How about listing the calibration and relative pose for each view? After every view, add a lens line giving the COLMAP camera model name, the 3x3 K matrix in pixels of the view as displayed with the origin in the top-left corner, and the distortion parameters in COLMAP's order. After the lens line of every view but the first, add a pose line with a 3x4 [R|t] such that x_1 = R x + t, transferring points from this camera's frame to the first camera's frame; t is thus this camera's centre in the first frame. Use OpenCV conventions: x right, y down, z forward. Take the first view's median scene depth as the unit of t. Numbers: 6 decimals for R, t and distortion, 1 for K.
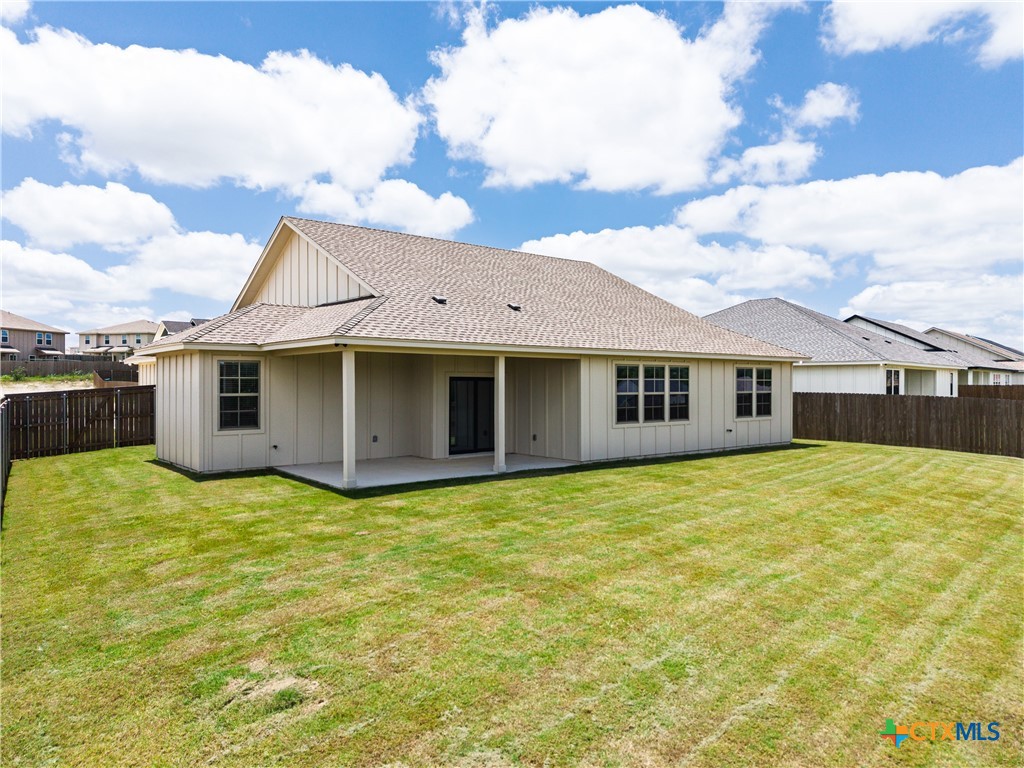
lens RADIAL K [[704.0, 0, 512.0], [0, 704.0, 384.0], [0, 0, 1]] dist [0.047446, -0.001365]
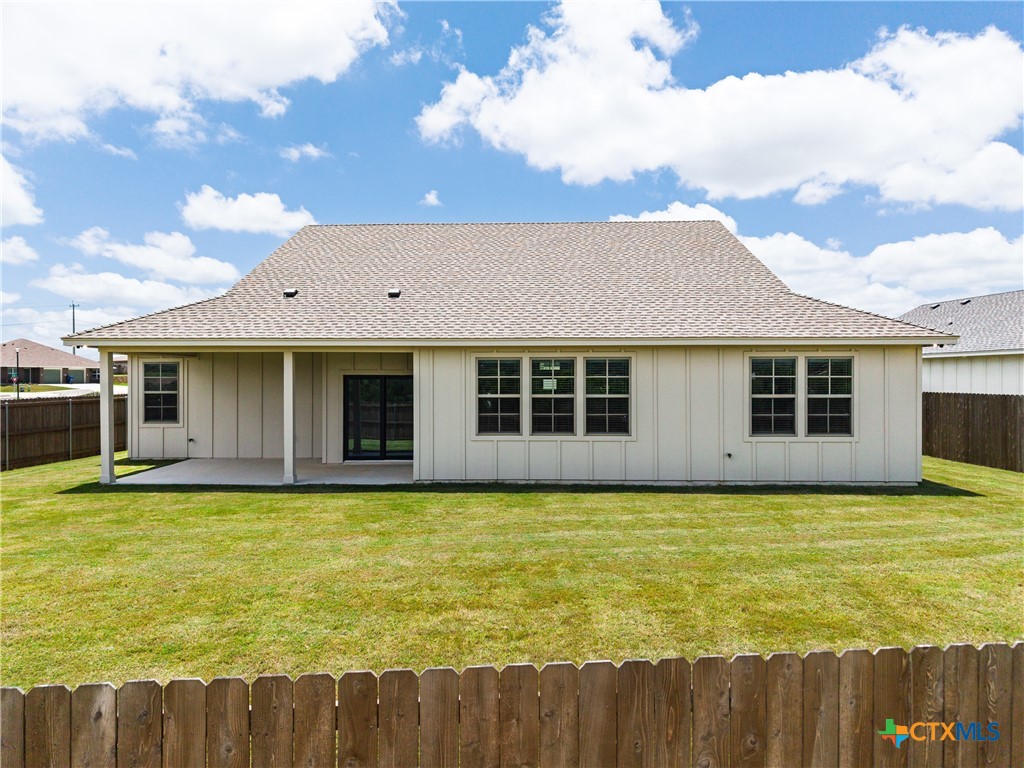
lens RADIAL K [[677.1, 0, 512.0], [0, 677.1, 384.0], [0, 0, 1]] dist [0.031142, -0.006063]
pose [[0.766353, 0.002156, -0.642416, 0.620052], [-0.000601, 0.999996, 0.002639, -0.001100], [0.642419, -0.001637, 0.766352, 0.435567]]
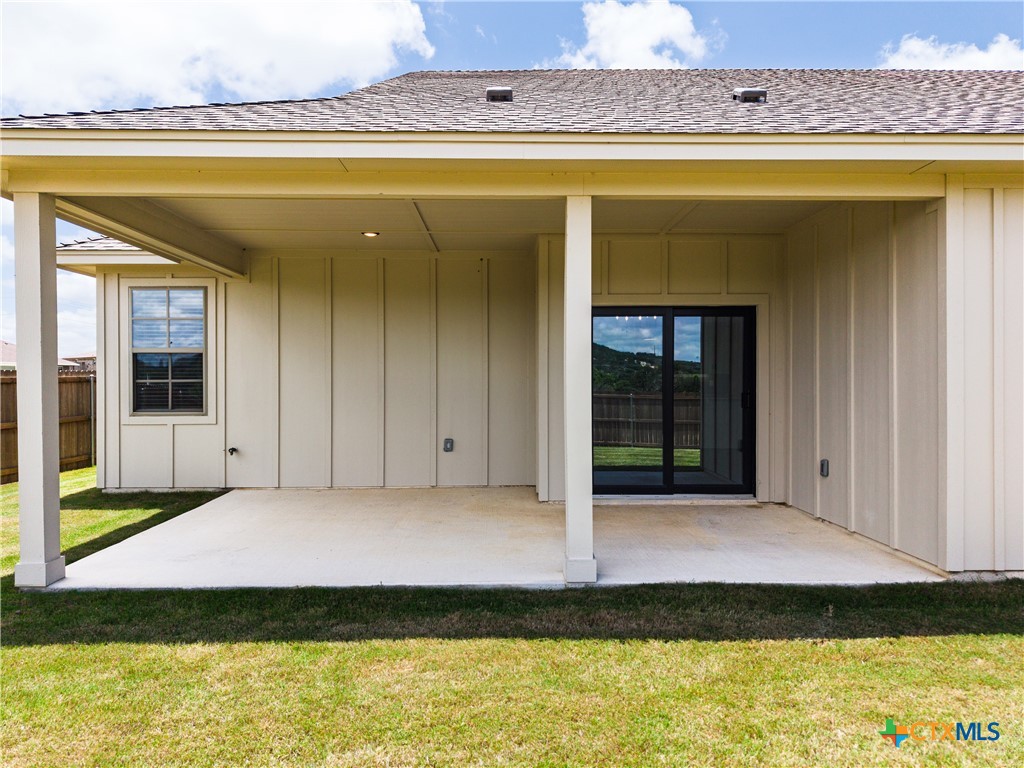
lens RADIAL K [[704.0, 0, 512.0], [0, 704.0, 384.0], [0, 0, 1]] dist [0.047446, -0.001365]
pose [[0.779096, -0.000320, -0.626904, 0.128945], [-0.001144, 0.999997, -0.001931, 0.034761], [0.626903, 0.002221, 0.779094, 0.617360]]
